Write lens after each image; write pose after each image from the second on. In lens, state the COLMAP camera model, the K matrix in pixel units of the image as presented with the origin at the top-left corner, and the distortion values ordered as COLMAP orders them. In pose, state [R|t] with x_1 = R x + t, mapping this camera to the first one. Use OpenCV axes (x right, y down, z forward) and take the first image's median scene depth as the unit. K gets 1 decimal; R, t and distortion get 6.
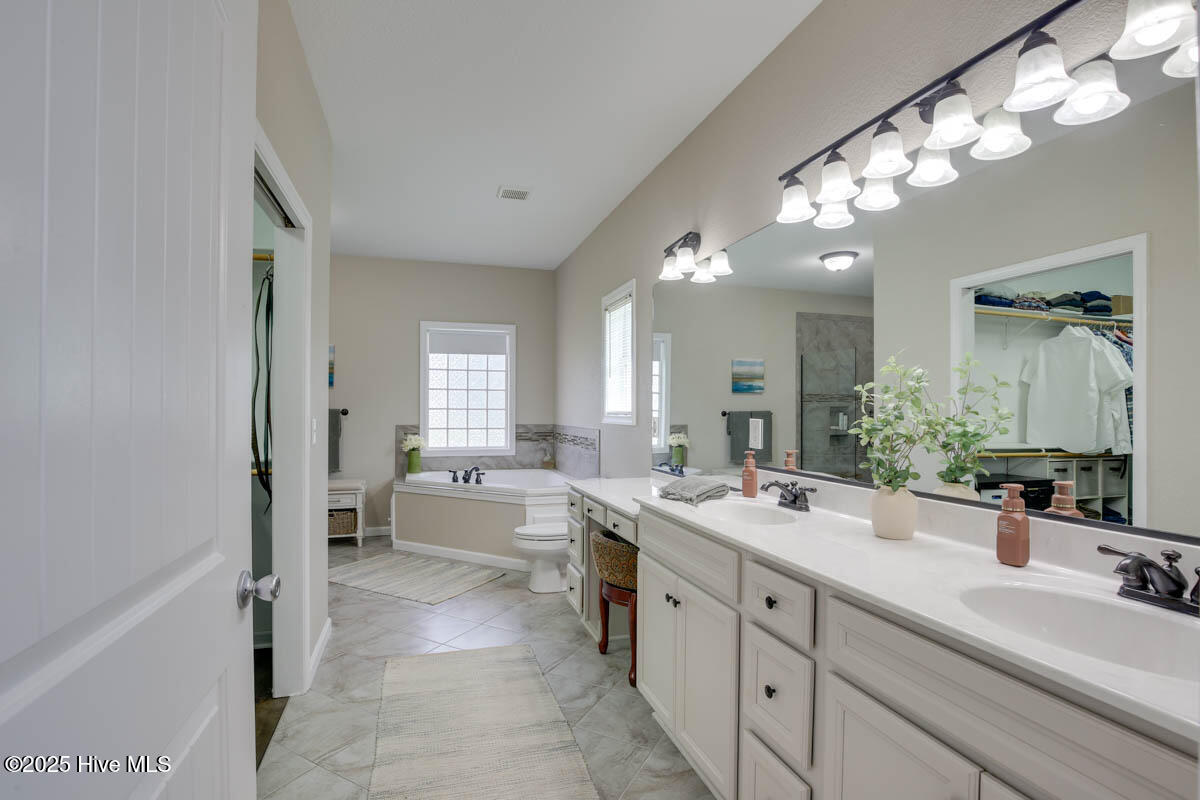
lens RADIAL K [[563.8, 0, 598.4], [0, 563.8, 403.2], [0, 0, 1]] dist [-0.001789, -0.000066]
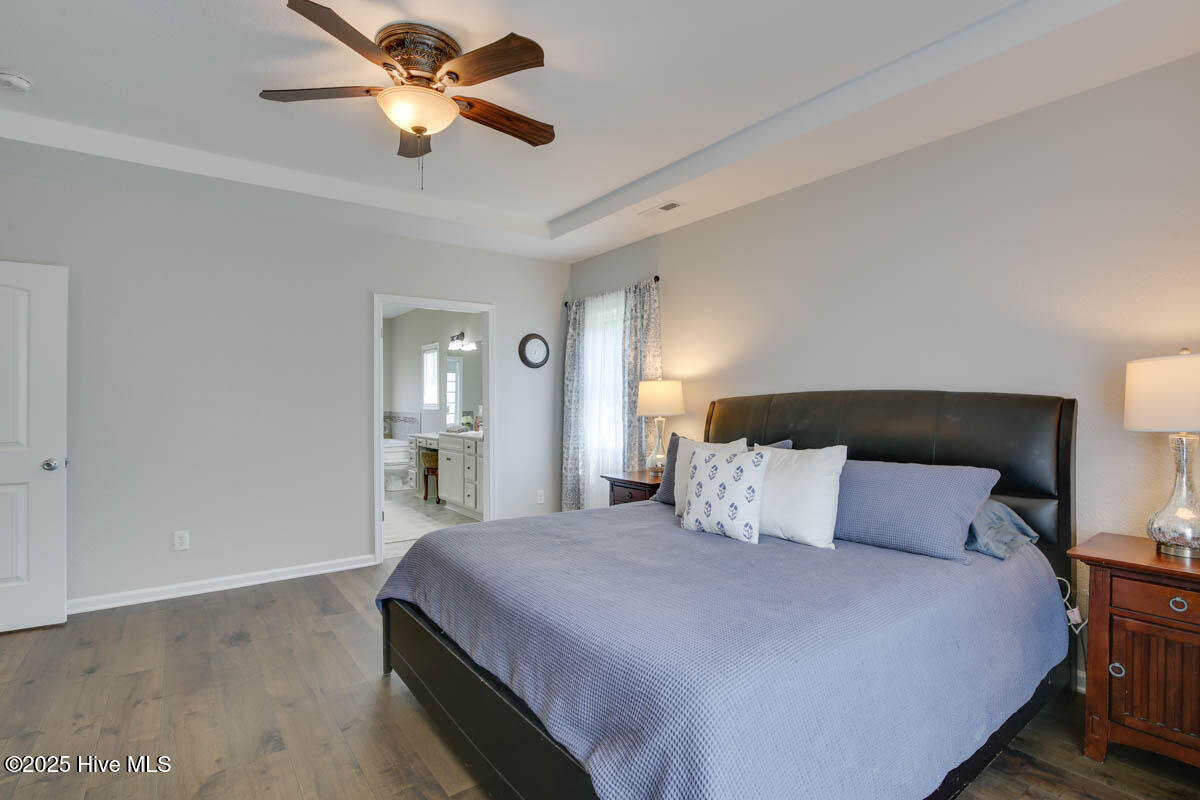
lens RADIAL K [[563.8, 0, 600.6], [0, 563.8, 396.0], [0, 0, 1]] dist [-0.001789, -0.000066]
pose [[0.945772, -0.005014, 0.324792, -0.063296], [0.004475, 0.999987, 0.002408, -0.020203], [-0.324800, -0.000824, 0.945782, -1.557259]]
